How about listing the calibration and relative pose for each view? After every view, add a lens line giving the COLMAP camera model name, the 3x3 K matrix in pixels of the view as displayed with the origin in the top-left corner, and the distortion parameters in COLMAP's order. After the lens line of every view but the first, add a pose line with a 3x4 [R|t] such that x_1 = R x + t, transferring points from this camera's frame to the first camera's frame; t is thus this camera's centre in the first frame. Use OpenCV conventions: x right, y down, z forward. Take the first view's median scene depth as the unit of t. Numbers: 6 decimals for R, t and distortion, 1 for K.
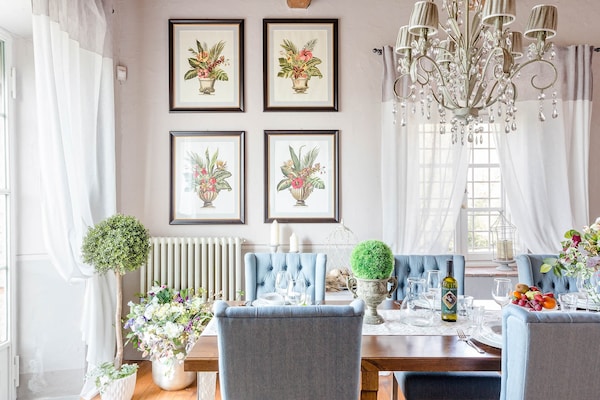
lens RADIAL K [[395.2, 0, 275.3], [0, 395.2, 202.2], [0, 0, 1]] dist [0.001410, 0.000927]
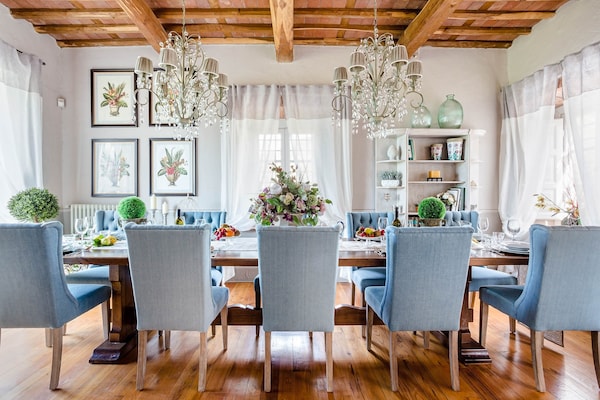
lens RADIAL K [[277.0, 0, 285.0], [0, 277.0, 199.3], [0, 0, 1]] dist [-0.033435, 0.012502]
pose [[0.999975, 0.003638, -0.006022, 0.527357], [-0.003555, 0.999900, 0.013712, 0.048356], [0.006071, -0.013690, 0.999888, -0.109739]]
